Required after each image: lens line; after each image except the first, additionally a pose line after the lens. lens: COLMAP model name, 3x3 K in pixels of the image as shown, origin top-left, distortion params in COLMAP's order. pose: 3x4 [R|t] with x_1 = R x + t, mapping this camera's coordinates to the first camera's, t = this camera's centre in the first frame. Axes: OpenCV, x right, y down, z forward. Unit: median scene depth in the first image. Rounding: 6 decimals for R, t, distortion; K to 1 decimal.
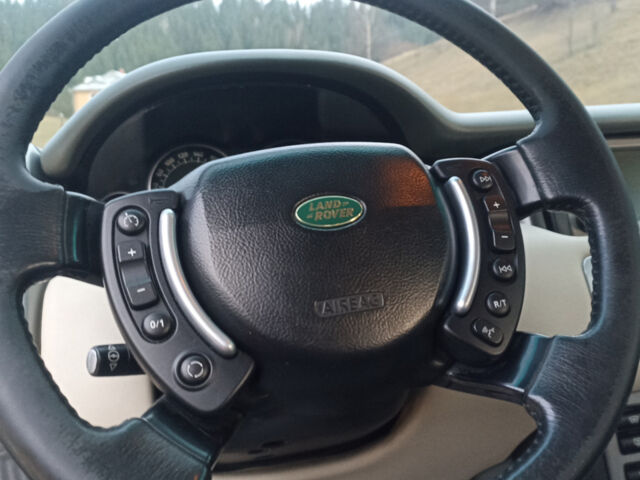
lens RADIAL K [[593.8, 0, 320.0], [0, 593.8, 240.0], [0, 0, 1]] dist [0.005554, -0.014822]
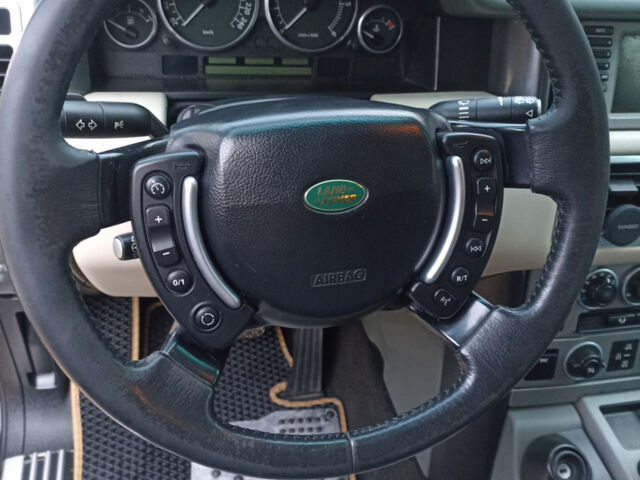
lens RADIAL K [[593.8, 0, 320.0], [0, 593.8, 240.0], [0, 0, 1]] dist [0.005554, -0.014822]
pose [[0.986644, 0.151736, 0.059237, -0.068550], [-0.160718, 0.847662, 0.505607, -0.563623], [0.026506, -0.508374, 0.860728, -0.003079]]
